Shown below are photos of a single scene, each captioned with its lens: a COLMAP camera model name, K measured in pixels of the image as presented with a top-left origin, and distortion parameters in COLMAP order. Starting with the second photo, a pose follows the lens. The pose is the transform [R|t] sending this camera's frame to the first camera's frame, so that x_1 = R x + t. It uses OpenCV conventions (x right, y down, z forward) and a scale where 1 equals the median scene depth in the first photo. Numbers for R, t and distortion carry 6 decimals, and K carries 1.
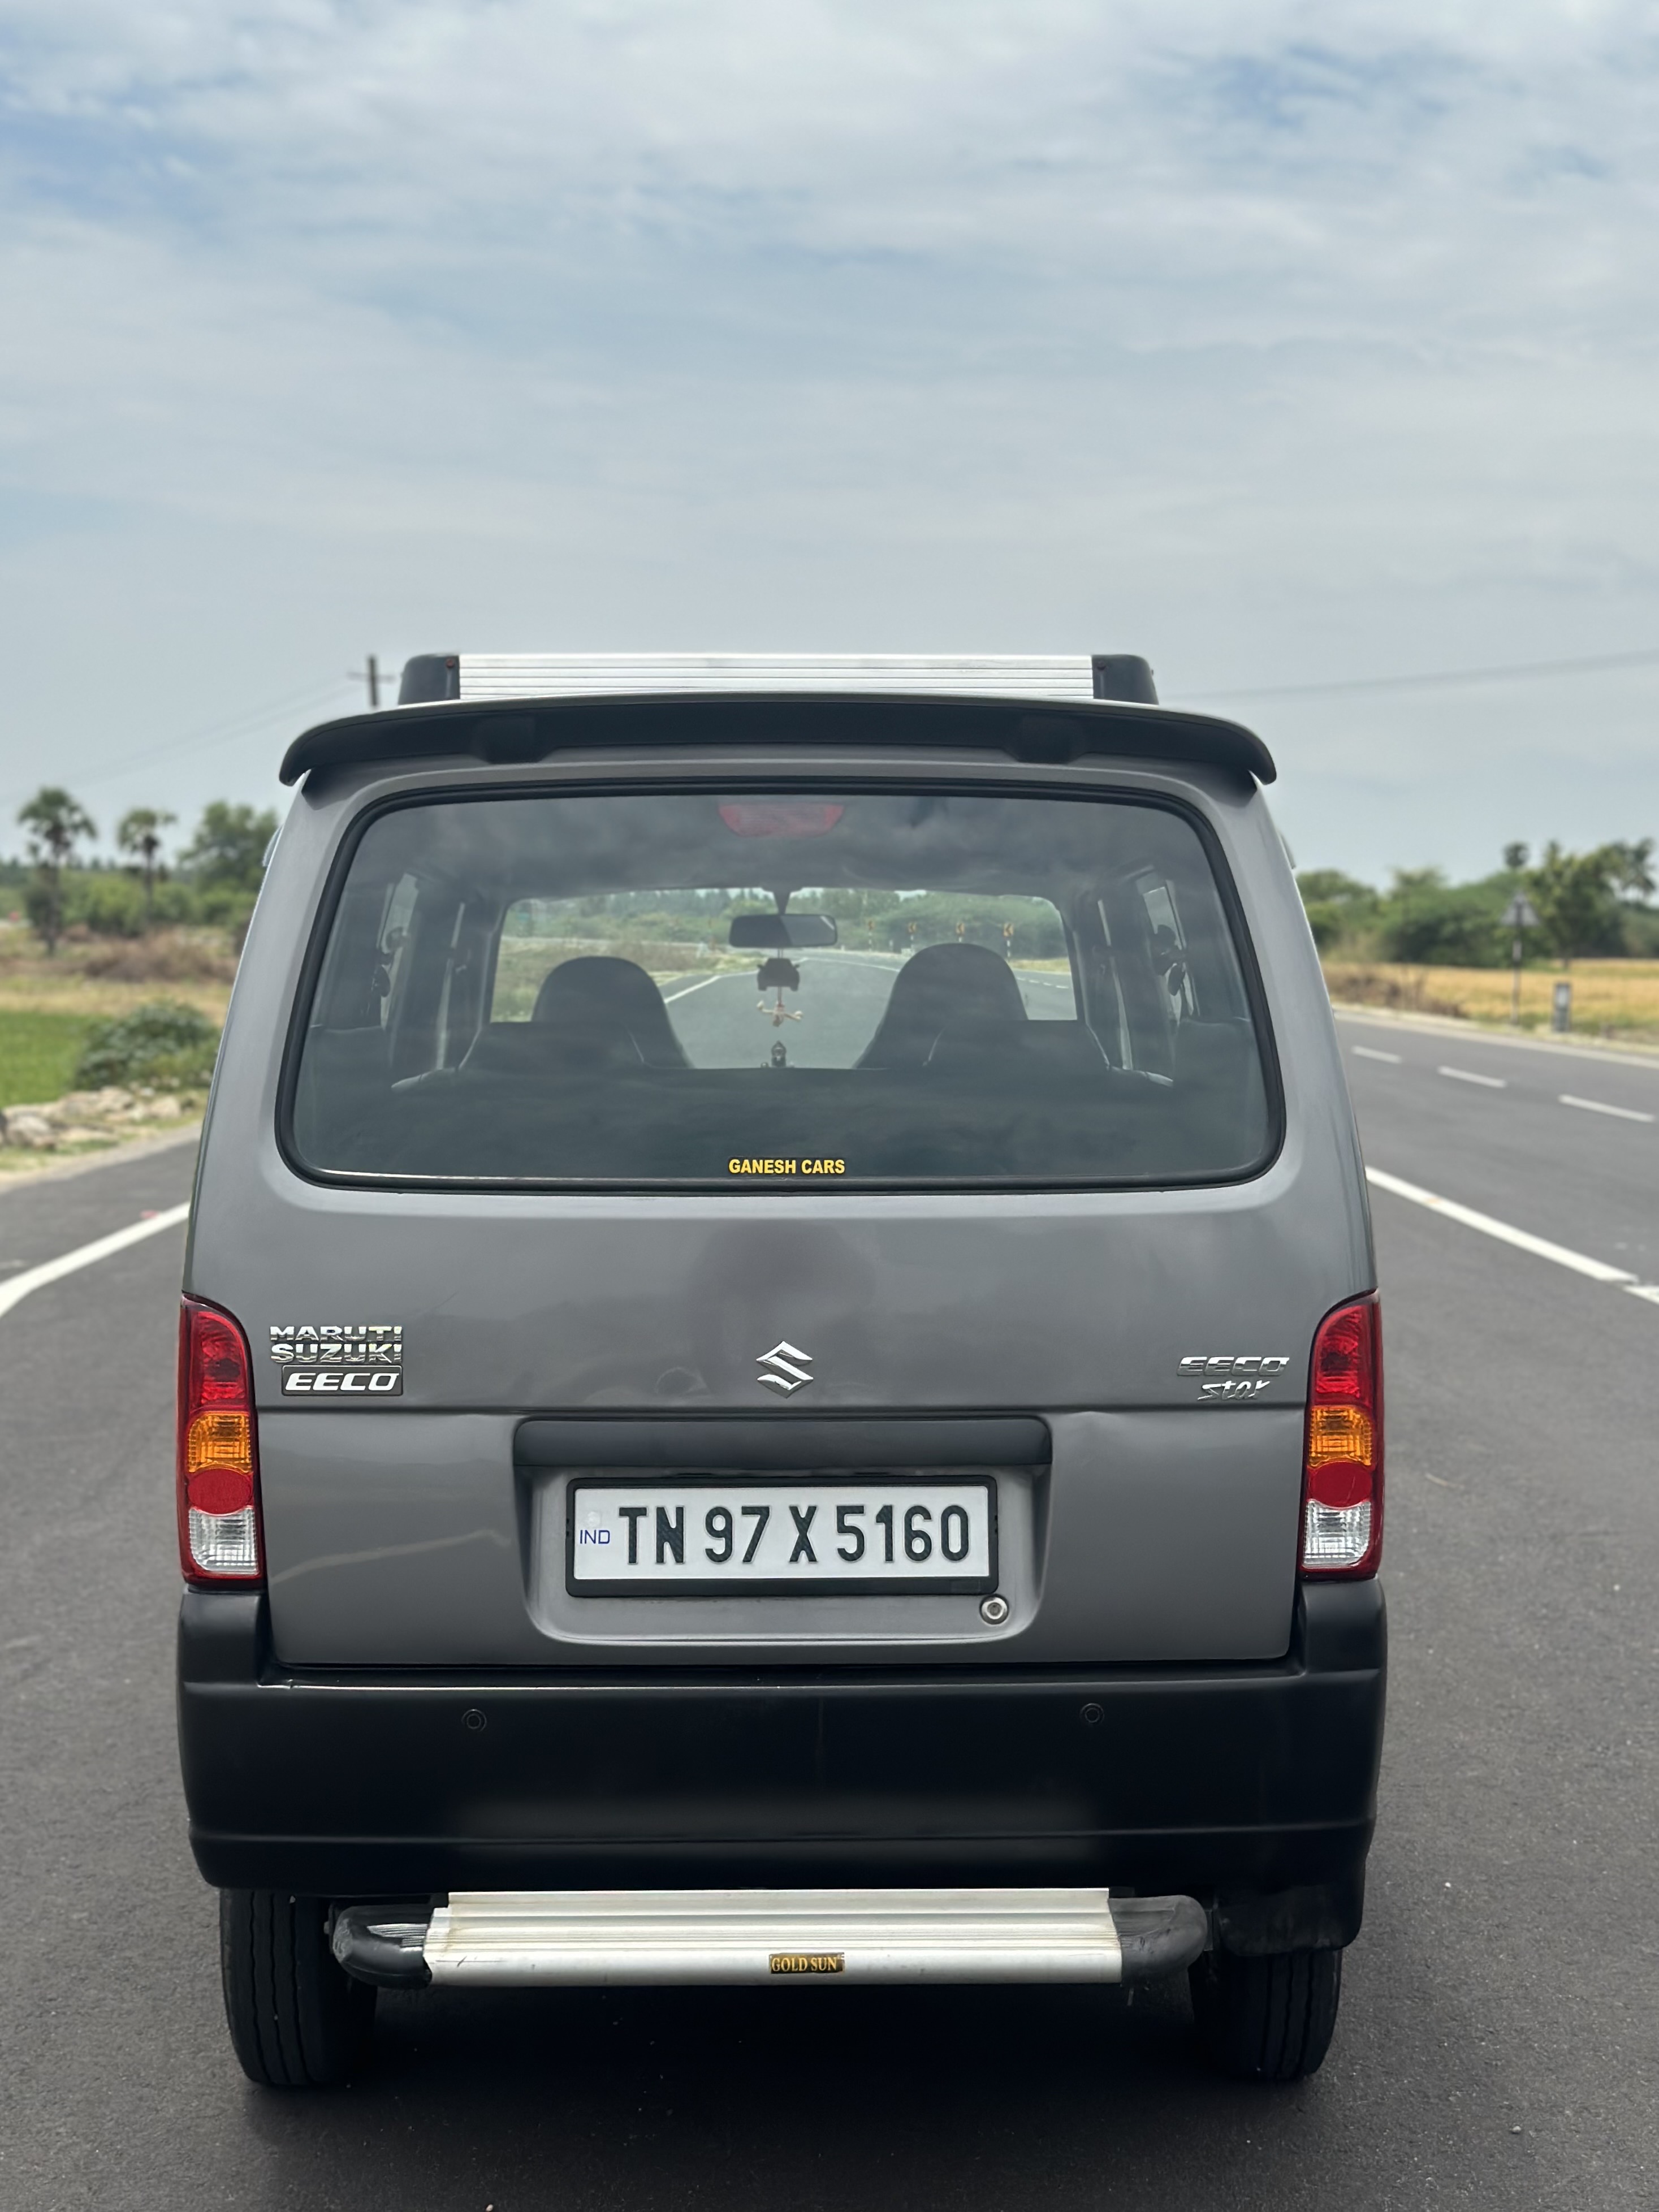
lens RADIAL K [[3109.8, 0, 831.4], [0, 3109.8, 1107.6], [0, 0, 1]] dist [0.118101, 0.000000]
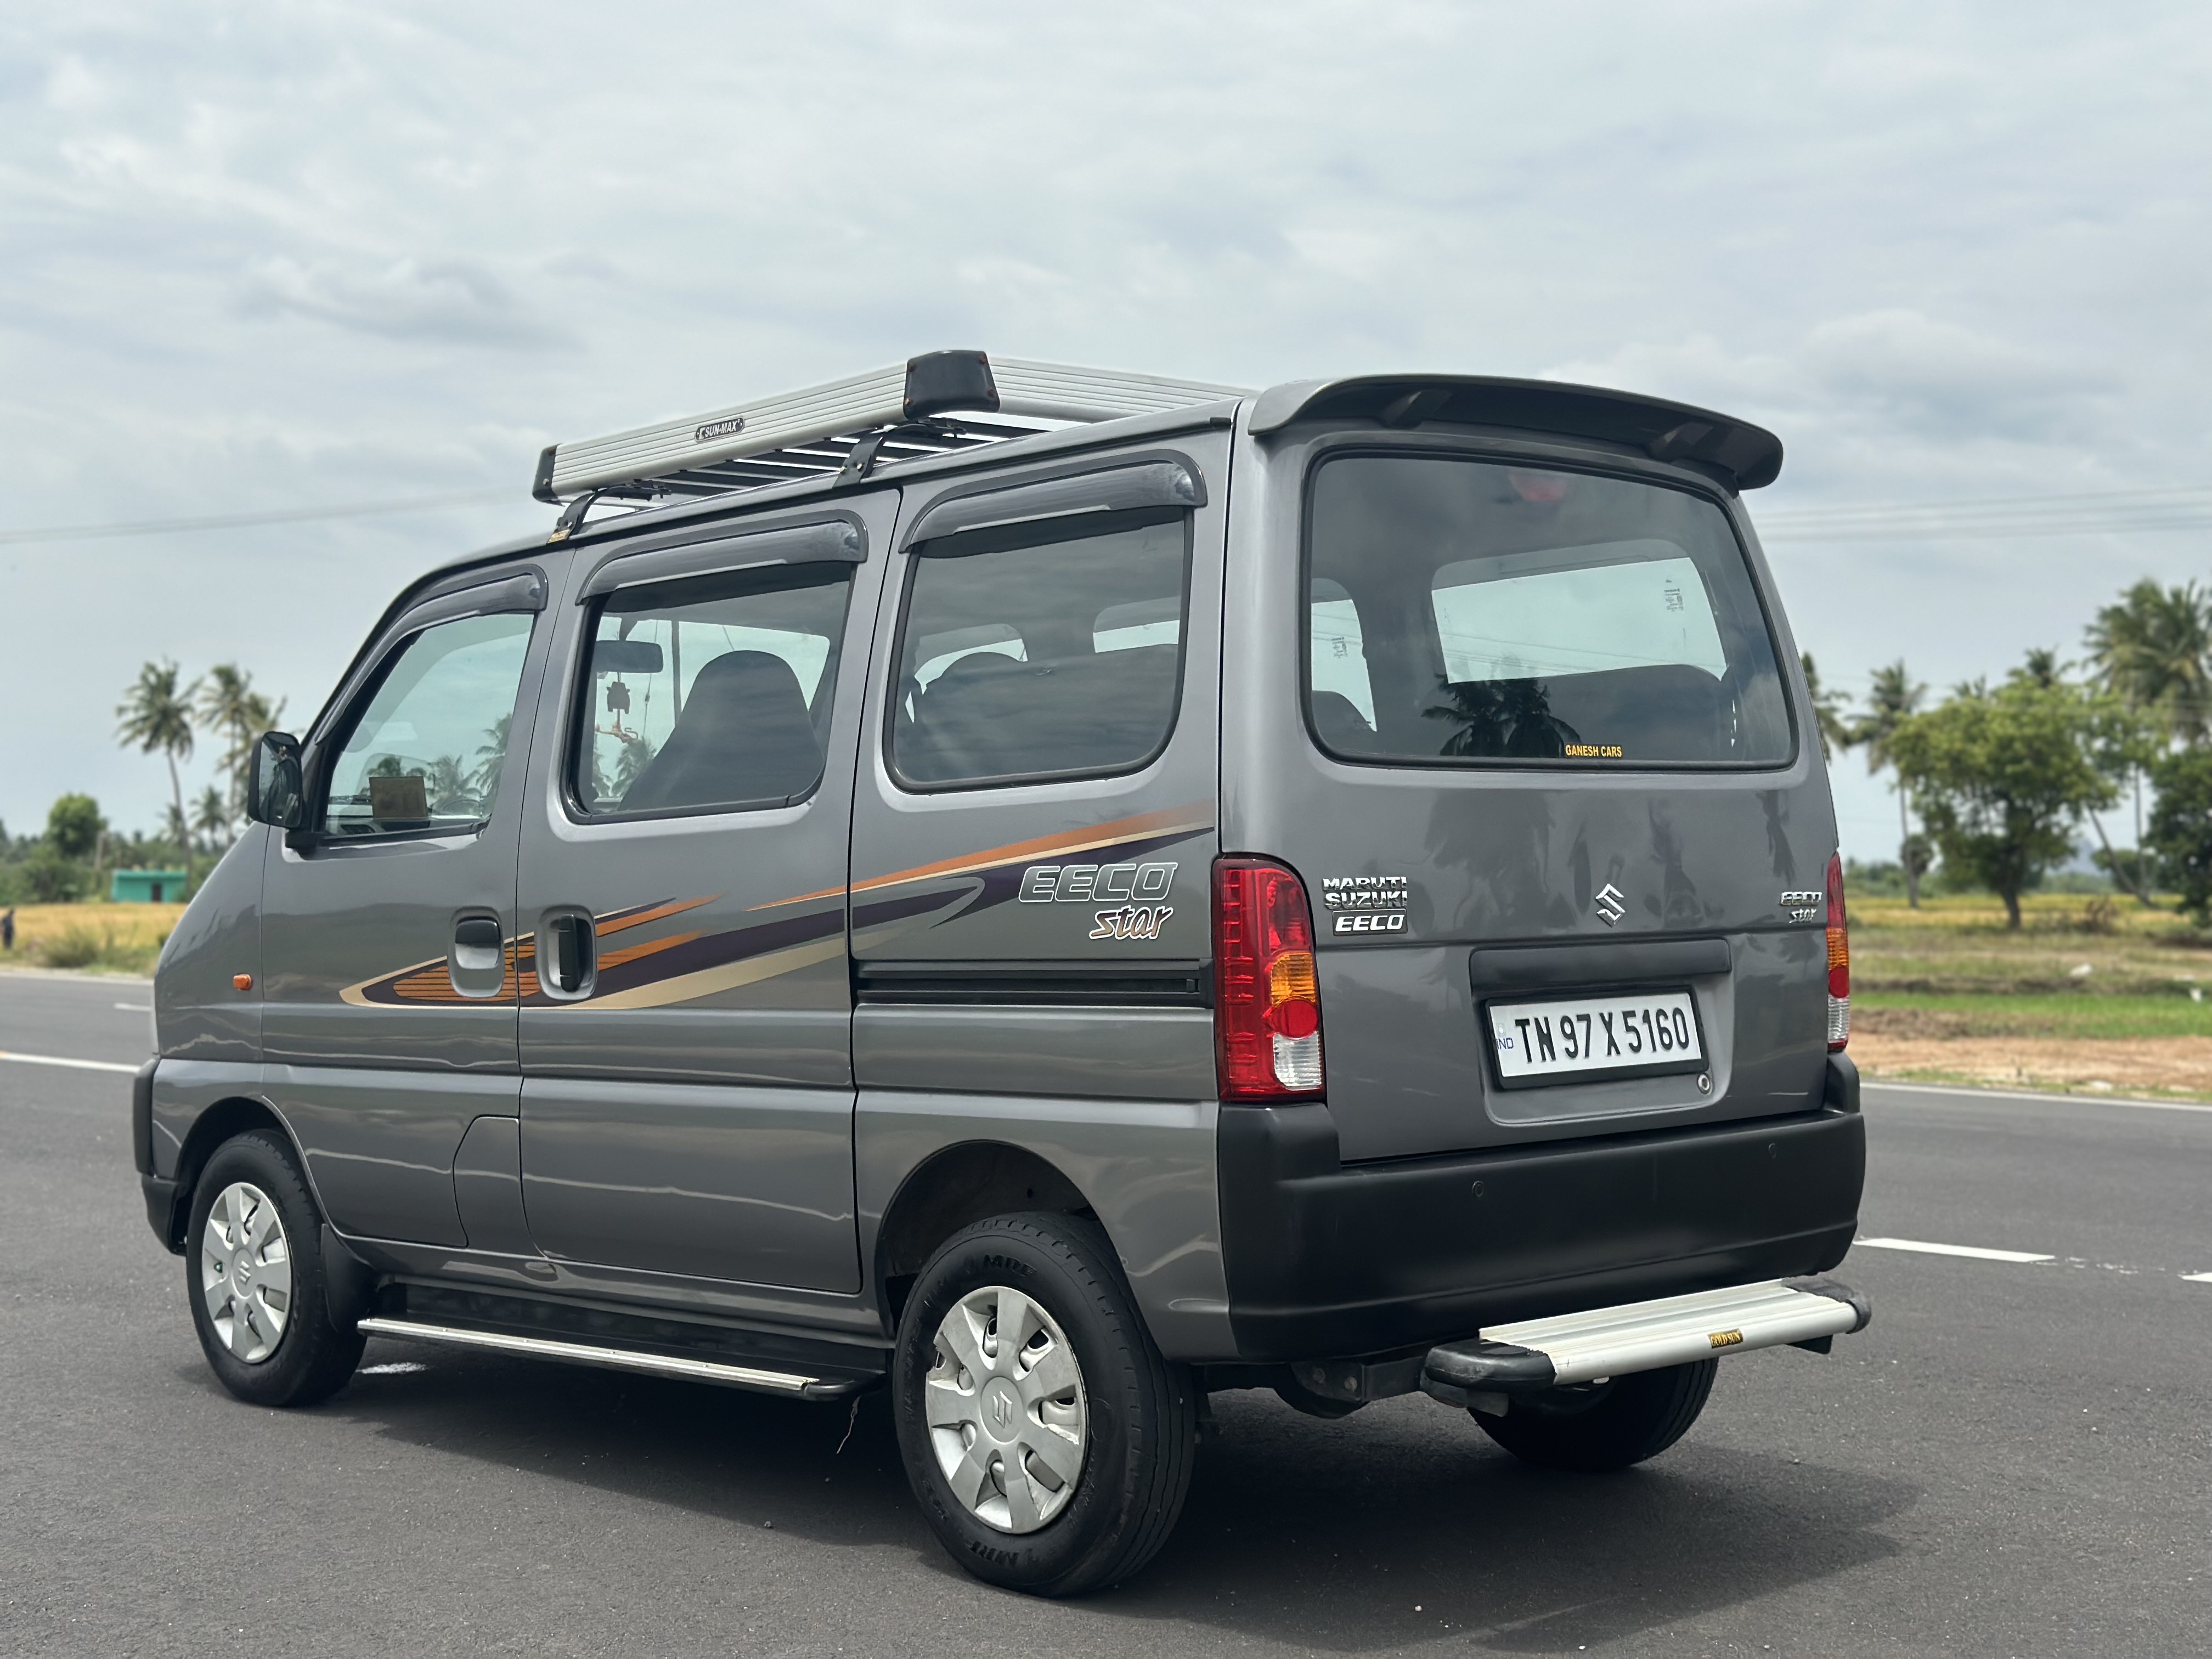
lens RADIAL K [[3109.8, 0, 1115.2], [0, 3109.8, 845.2], [0, 0, 1]] dist [0.118101, 0.000000]
pose [[0.741831, -0.006886, 0.670552, -1.034131], [0.031067, 0.999227, -0.024107, 0.083397], [-0.669867, 0.038715, 0.741471, 0.171469]]
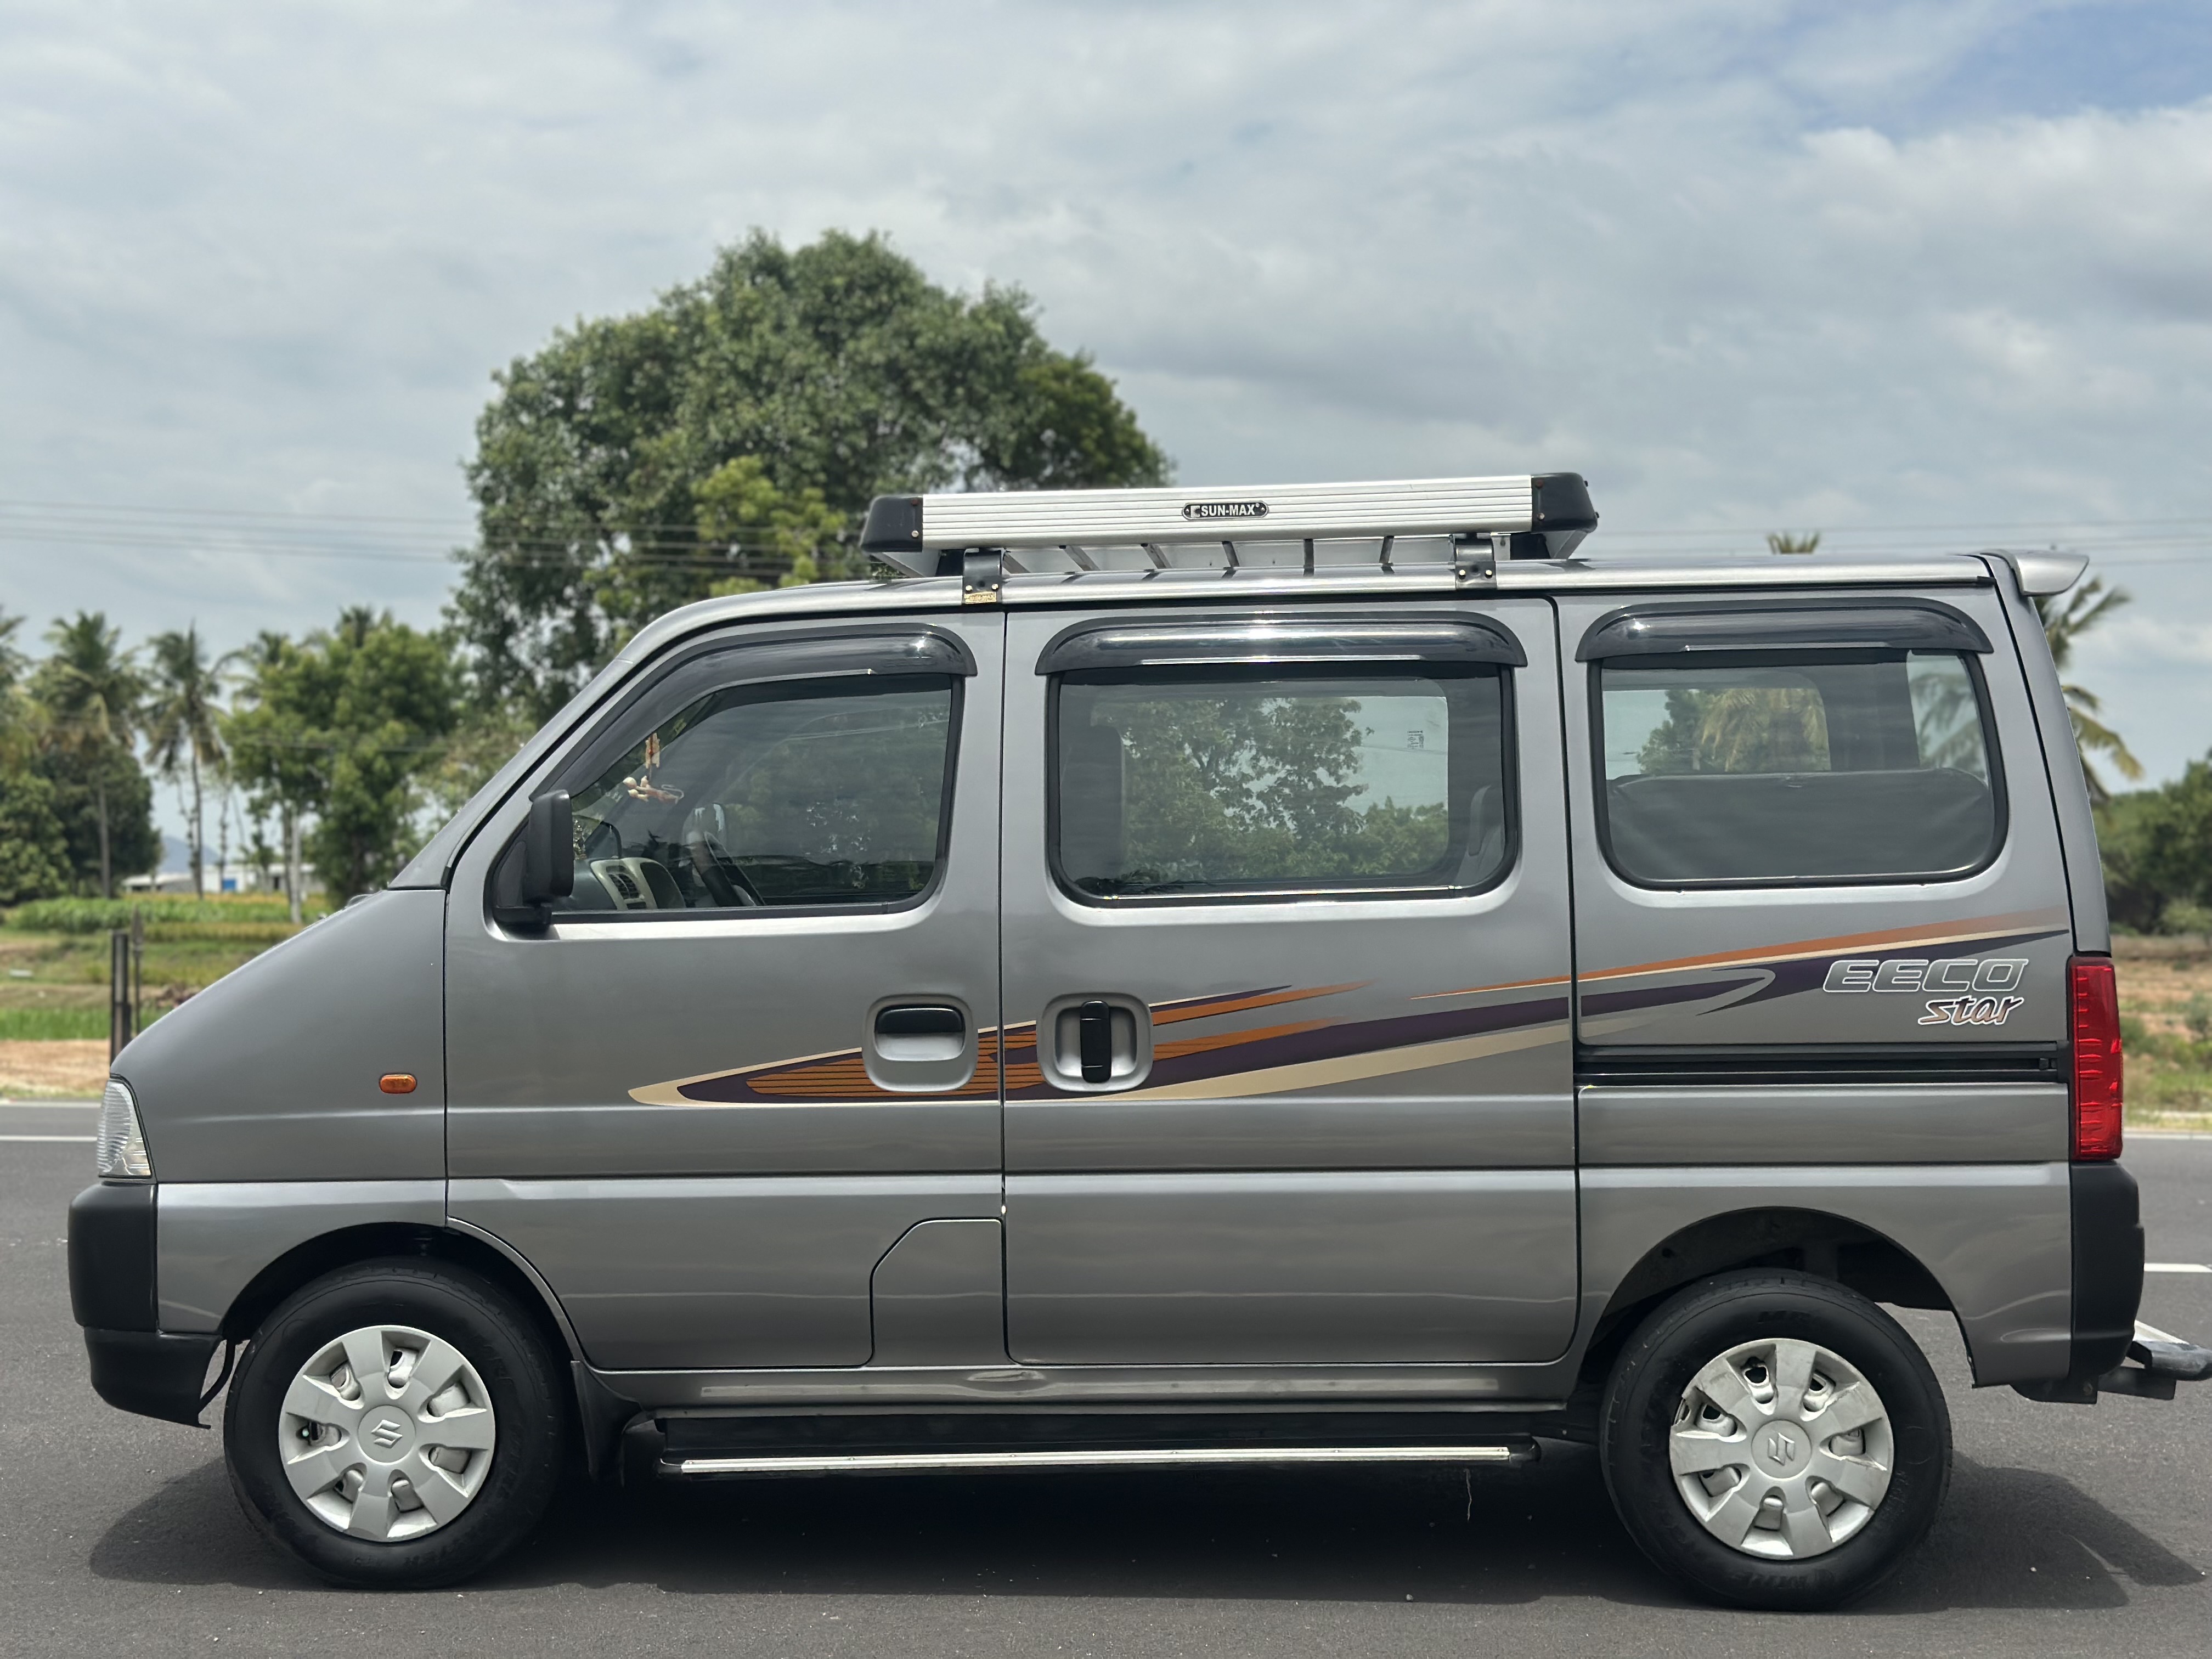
lens RADIAL K [[3109.8, 0, 1109.6], [0, 3109.8, 817.0], [0, 0, 1]] dist [0.118101, 0.000000]
pose [[0.060063, 0.000349, 0.998195, -1.784772], [0.025677, 0.999668, -0.001894, -0.029963], [-0.997864, 0.025745, 0.060034, 1.624830]]
